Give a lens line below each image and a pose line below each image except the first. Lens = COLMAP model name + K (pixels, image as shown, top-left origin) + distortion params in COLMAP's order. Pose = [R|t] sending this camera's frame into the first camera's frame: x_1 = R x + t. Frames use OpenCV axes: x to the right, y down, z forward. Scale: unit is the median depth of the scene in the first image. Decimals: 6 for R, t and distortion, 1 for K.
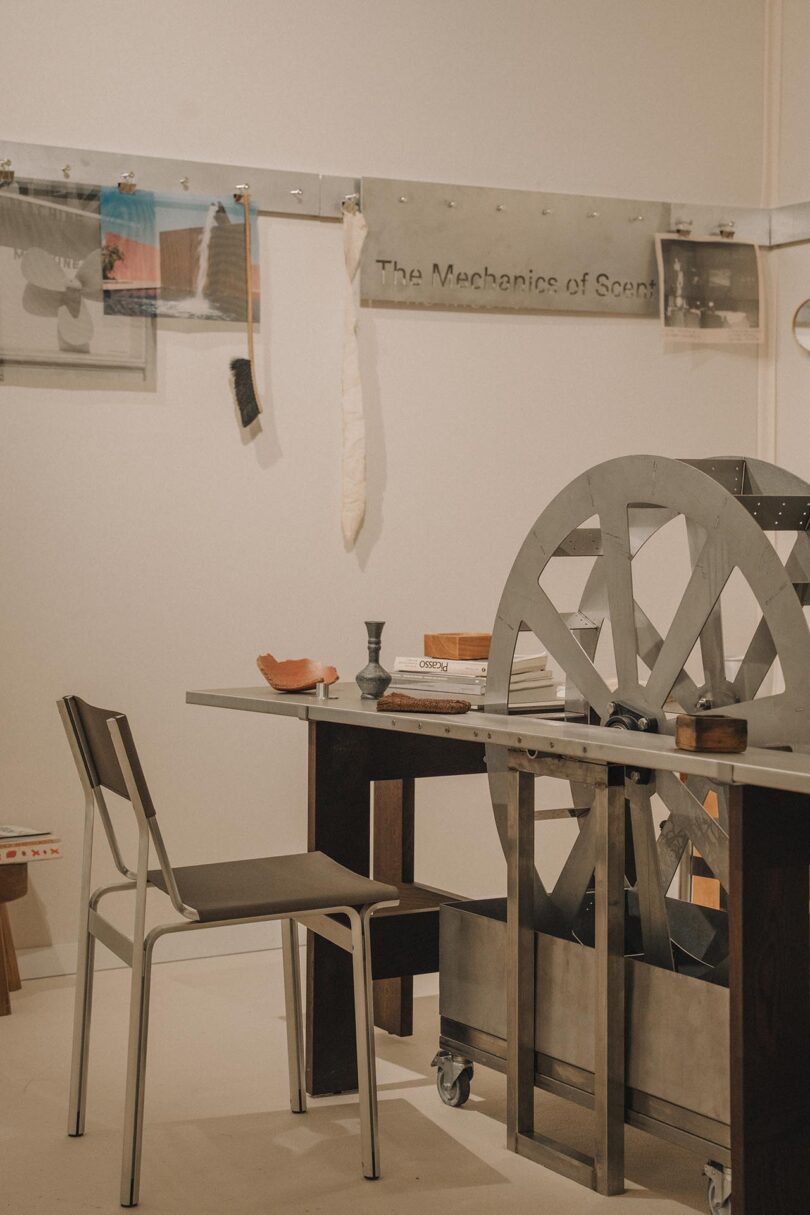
lens RADIAL K [[2252.3, 0, 385.5], [0, 2252.3, 638.5], [0, 0, 1]] dist [0.270725, 0.000000]
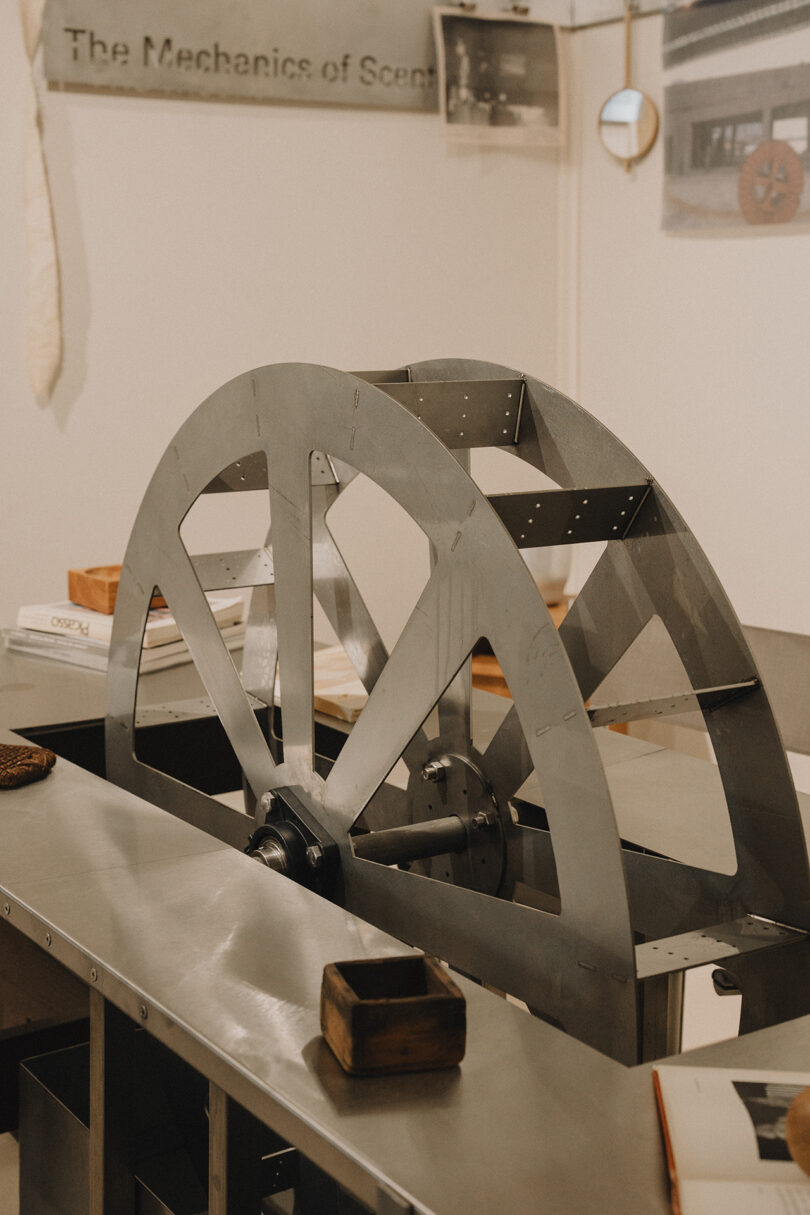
lens RADIAL K [[1803.4, 0, 384.2], [0, 1803.4, 558.3], [0, 0, 1]] dist [0.154007, 0.000000]
pose [[0.998455, -0.006422, 0.055202, 0.069736], [0.000958, 0.995141, 0.098460, -0.050195], [-0.055566, -0.098255, 0.993609, 0.364472]]
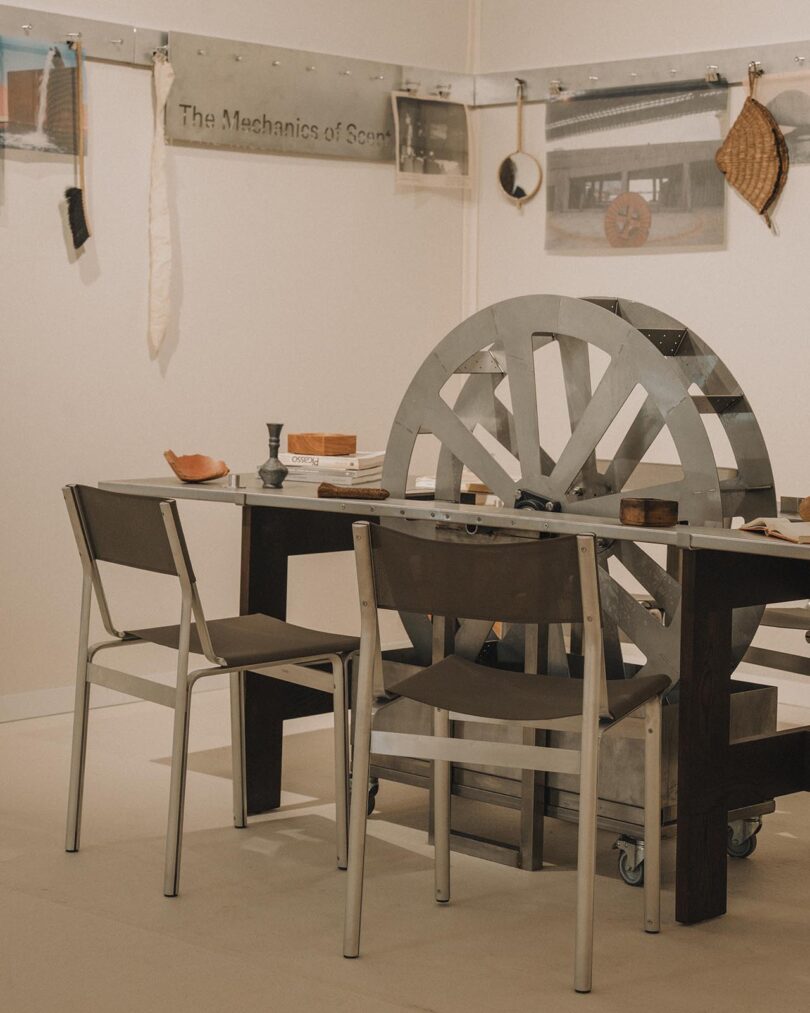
lens RADIAL K [[2177.7, 0, 424.5], [0, 2177.7, 492.0], [0, 0, 1]] dist [0.254575, 0.000000]
pose [[0.964541, -0.000451, 0.263931, -0.180034], [-0.006384, 0.999666, 0.025038, -0.000438], [-0.263855, -0.025835, 0.964216, -0.106265]]
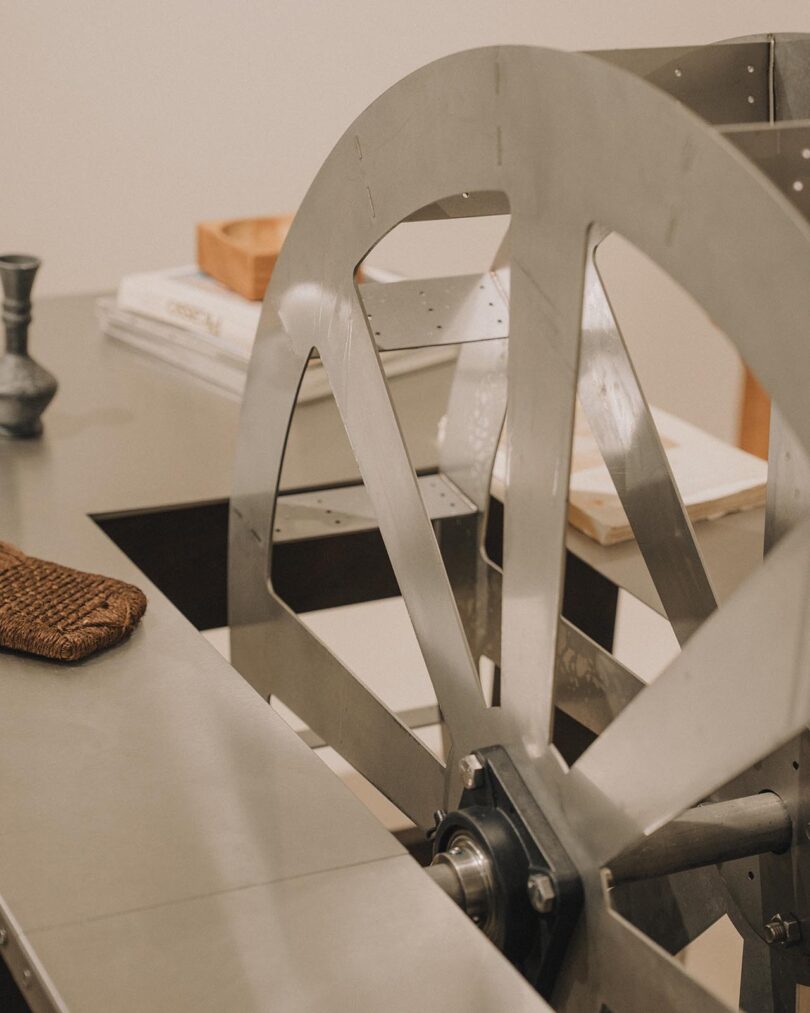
lens RADIAL K [[2177.7, 0, 391.0], [0, 2177.7, 475.5], [0, 0, 1]] dist [0.254575, 0.000000]
pose [[0.997075, 0.066180, -0.038240, 0.065260], [-0.051676, 0.952317, 0.300701, -0.075295], [0.056317, -0.297846, 0.952951, 0.459028]]
